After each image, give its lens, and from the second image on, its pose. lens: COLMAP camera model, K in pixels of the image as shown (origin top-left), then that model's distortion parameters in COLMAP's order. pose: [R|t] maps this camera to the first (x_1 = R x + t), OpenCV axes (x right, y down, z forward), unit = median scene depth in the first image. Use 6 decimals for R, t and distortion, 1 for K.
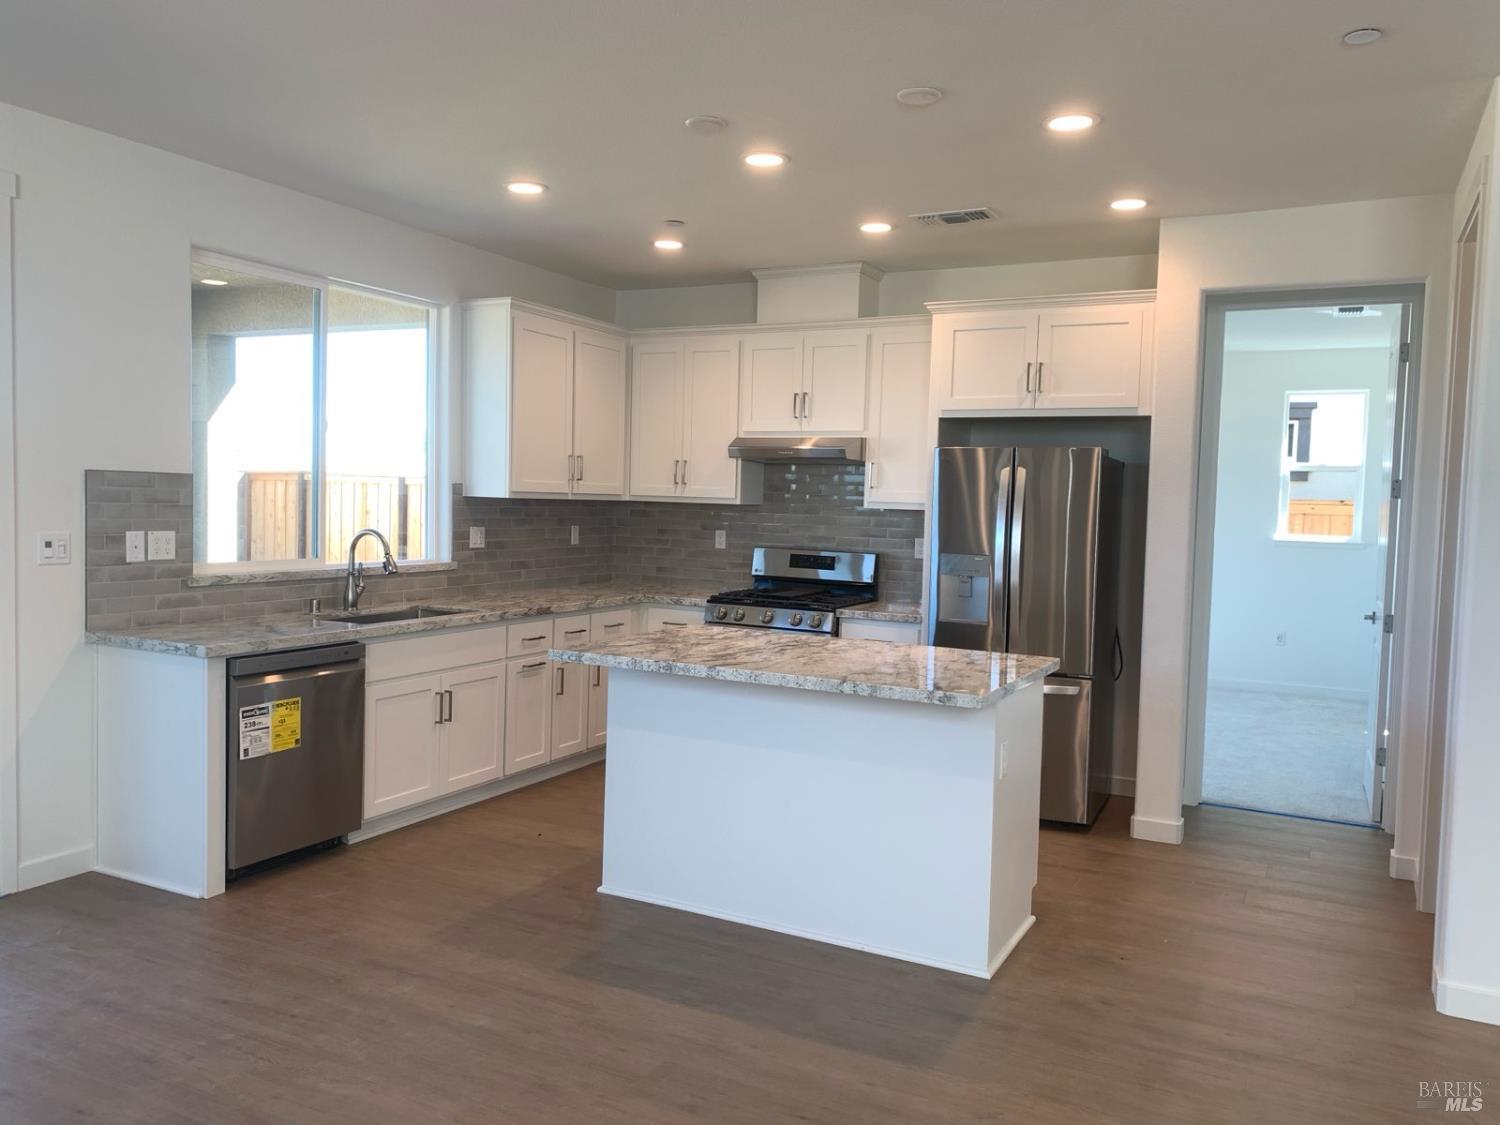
lens RADIAL K [[1155.4, 0, 753.2], [0, 1155.4, 562.3], [0, 0, 1]] dist [0.038194, -0.039516]
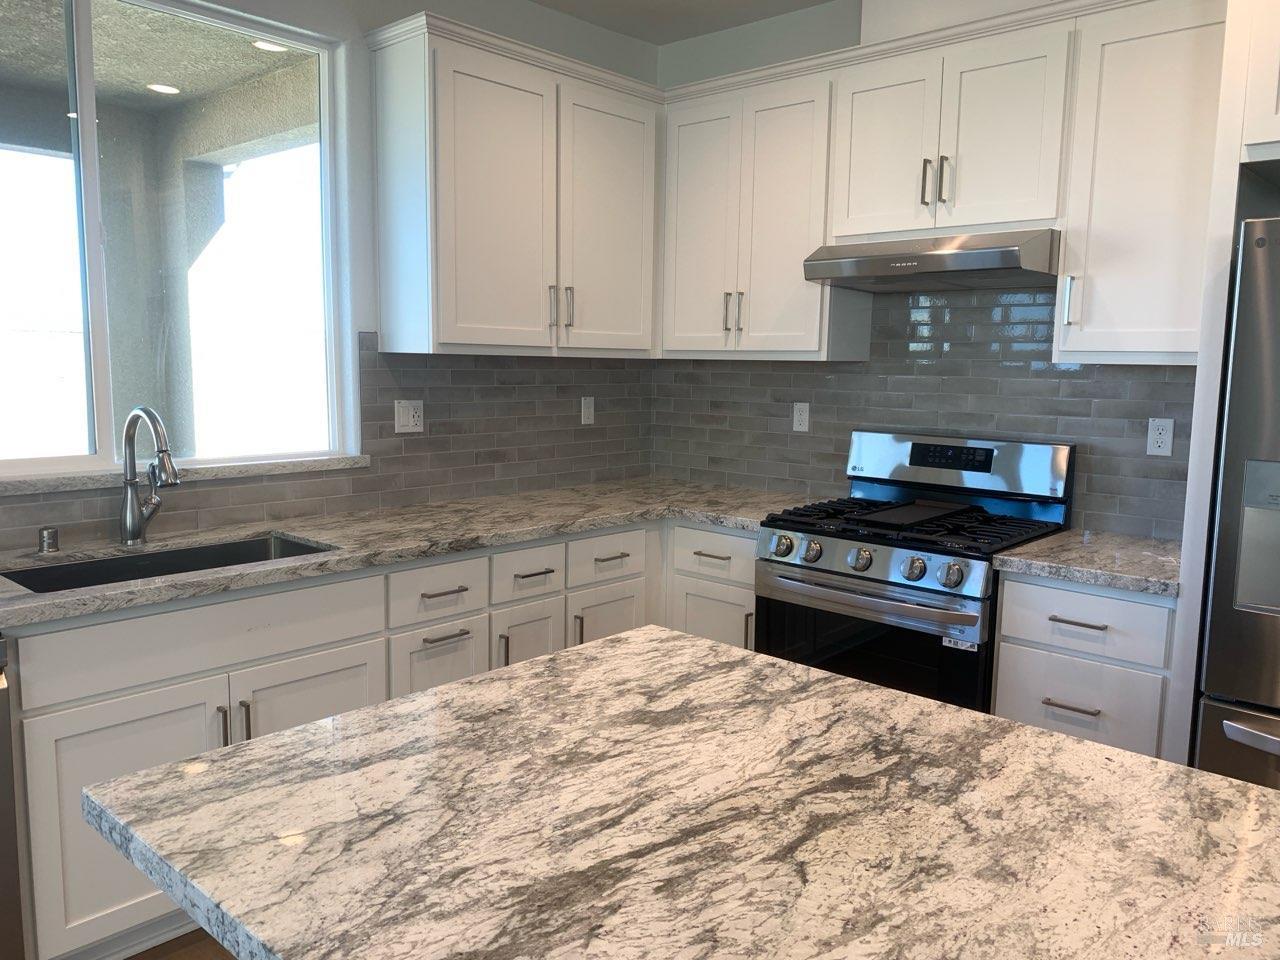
lens RADIAL K [[985.9, 0, 630.0], [0, 985.9, 479.2], [0, 0, 1]] dist [0.038194, -0.039516]
pose [[0.962187, 0.019596, -0.271683, 0.032374], [-0.003690, 0.998255, 0.058936, -0.019178], [0.272363, -0.055705, 0.960581, 0.492029]]
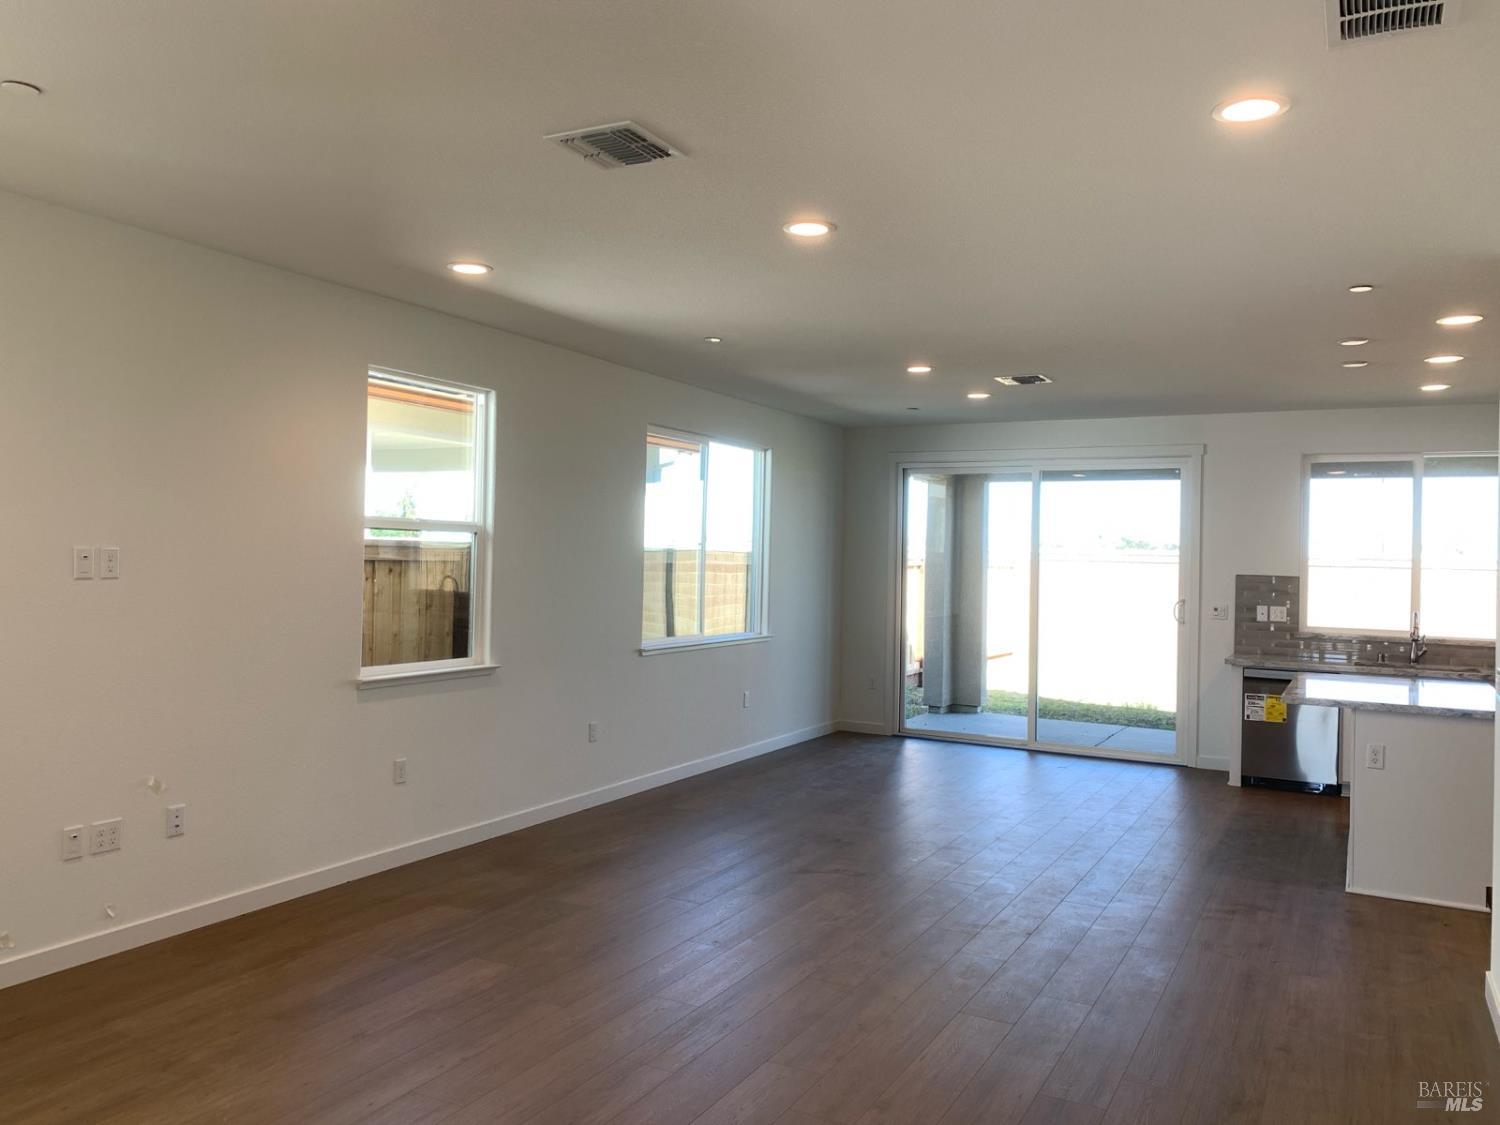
lens RADIAL K [[1155.4, 0, 744.3], [0, 1155.4, 555.8], [0, 0, 1]] dist [0.038194, -0.039516]
pose [[-0.021418, -0.034243, -0.999184, 1.033501], [-0.087787, 0.995617, -0.032239, 0.021024], [0.995909, 0.087025, -0.024330, 0.120330]]
